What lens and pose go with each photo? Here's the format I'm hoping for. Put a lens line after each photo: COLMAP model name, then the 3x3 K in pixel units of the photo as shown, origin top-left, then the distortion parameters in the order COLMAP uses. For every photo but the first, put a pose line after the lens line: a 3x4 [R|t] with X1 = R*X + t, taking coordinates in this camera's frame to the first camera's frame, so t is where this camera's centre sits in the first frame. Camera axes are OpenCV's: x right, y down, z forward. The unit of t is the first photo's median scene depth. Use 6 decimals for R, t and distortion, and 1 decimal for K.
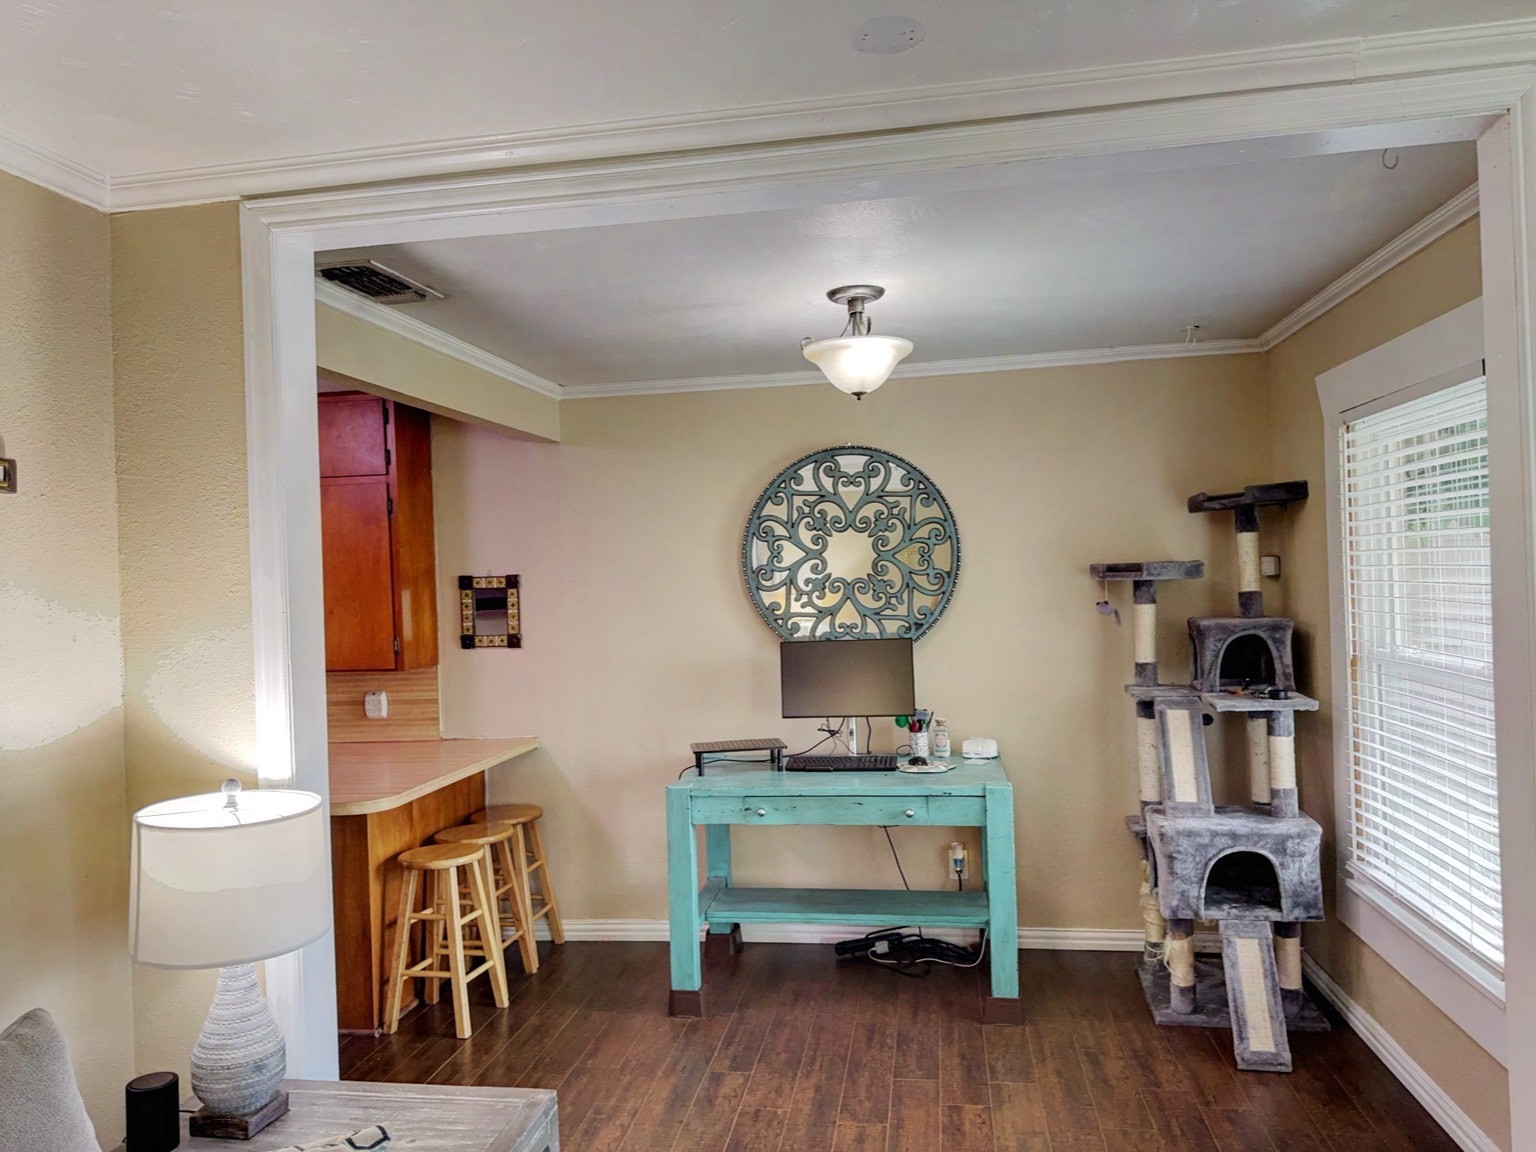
lens RADIAL K [[1075.7, 0, 768.0], [0, 1075.7, 576.0], [0, 0, 1]] dist [-0.004101, 0.002011]
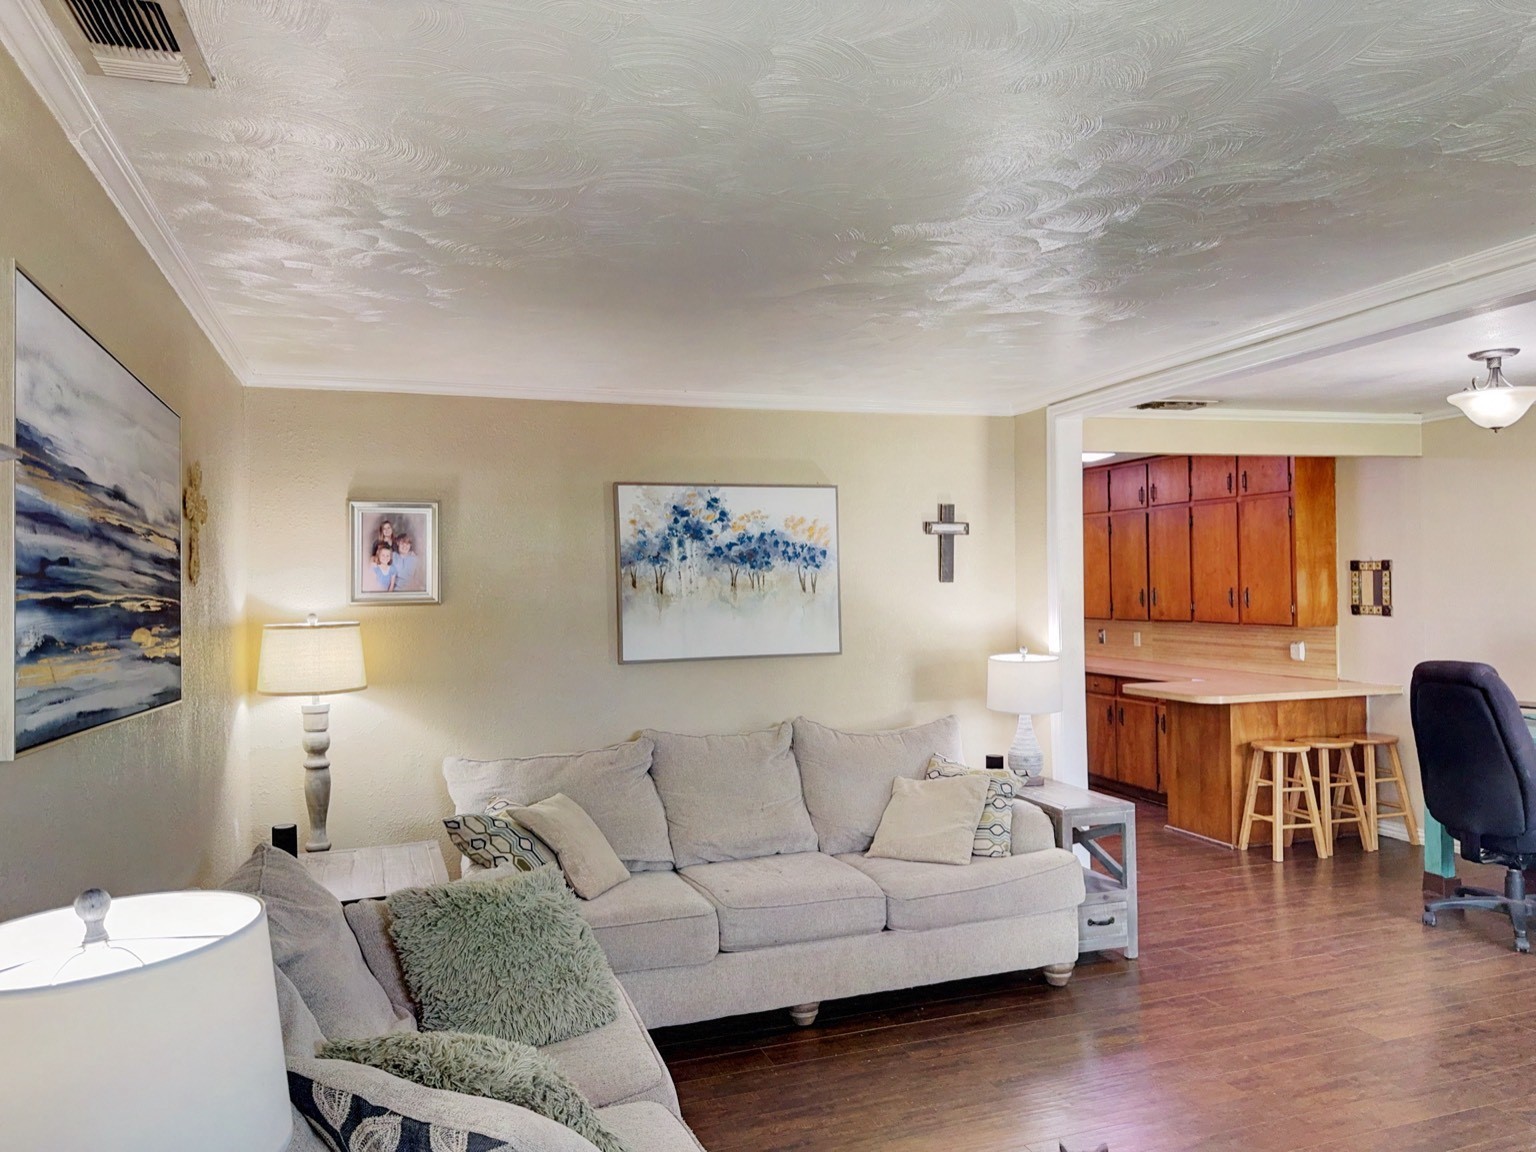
lens RADIAL K [[1075.7, 0, 768.0], [0, 1075.7, 576.0], [0, 0, 1]] dist [-0.004101, 0.002011]
pose [[0.453585, 0.018233, -0.891027, 0.621321], [0.004973, 0.999723, 0.022988, -0.016752], [0.891199, -0.014858, 0.453369, -0.286084]]
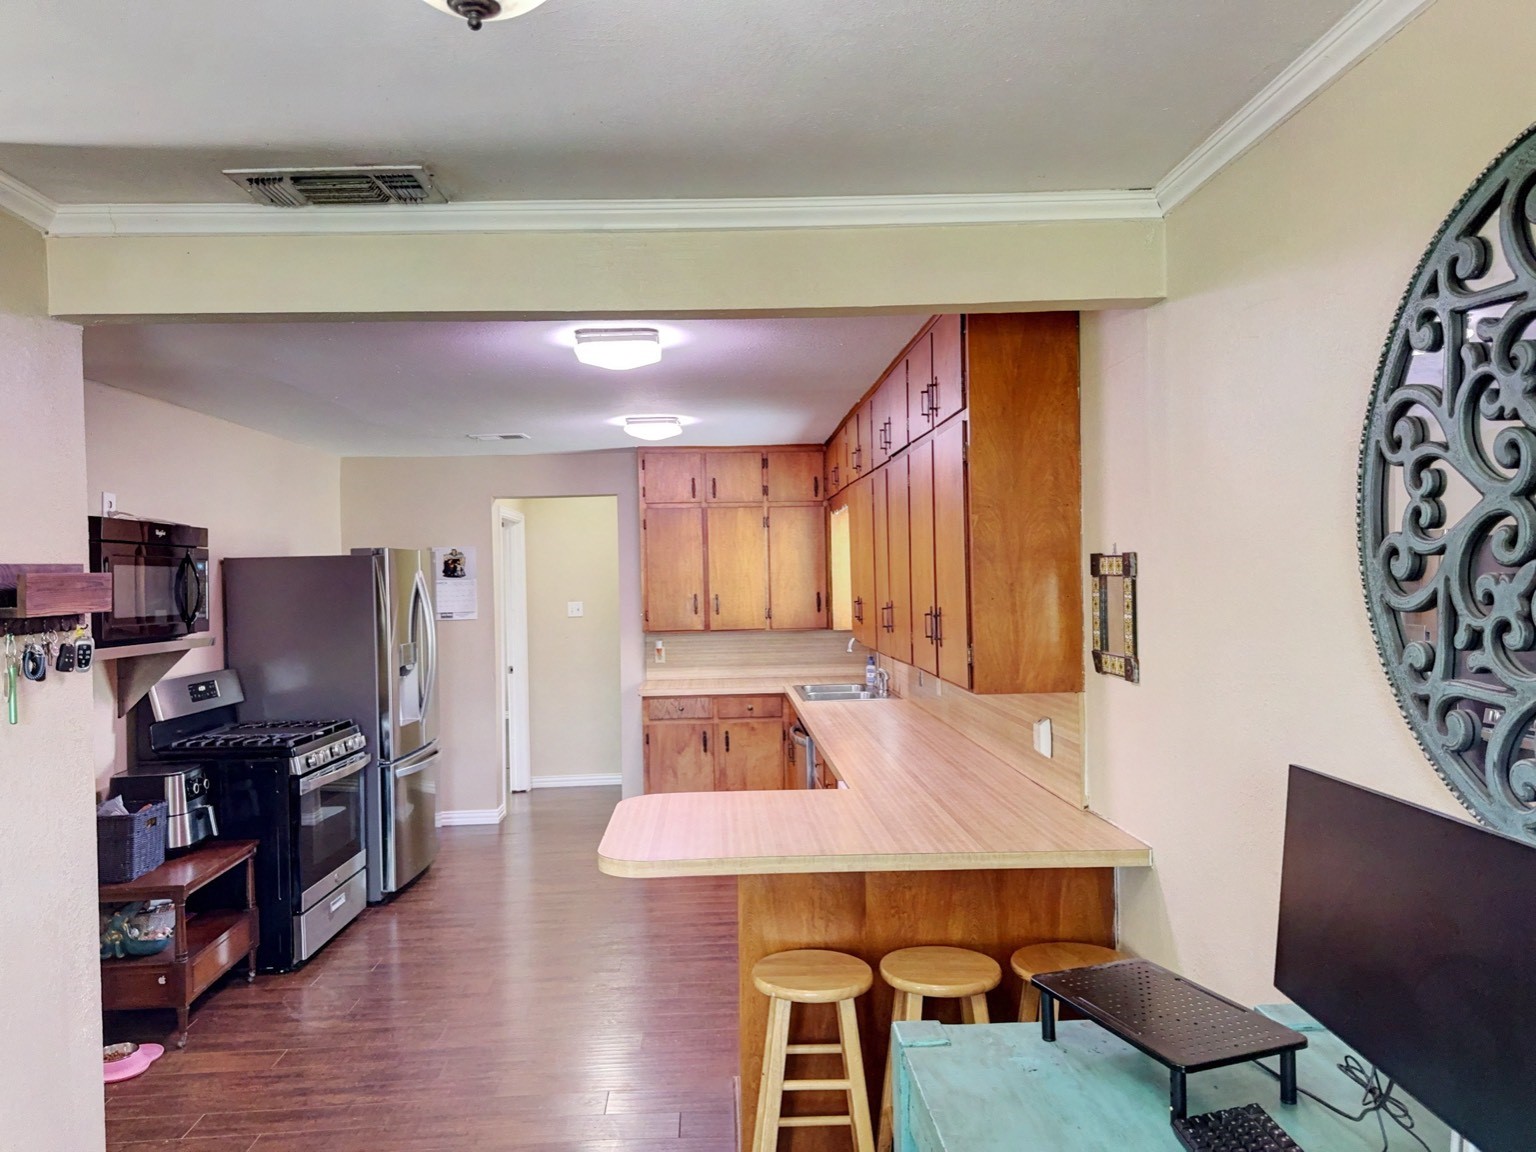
lens RADIAL K [[1061.8, 0, 768.0], [0, 1061.8, 576.0], [0, 0, 1]] dist [0.015712, -0.001525]
pose [[0.207064, 0.025471, -0.977996, 0.292756], [0.017353, 0.999408, 0.029703, -0.009552], [0.978174, -0.023122, 0.206499, 0.726169]]
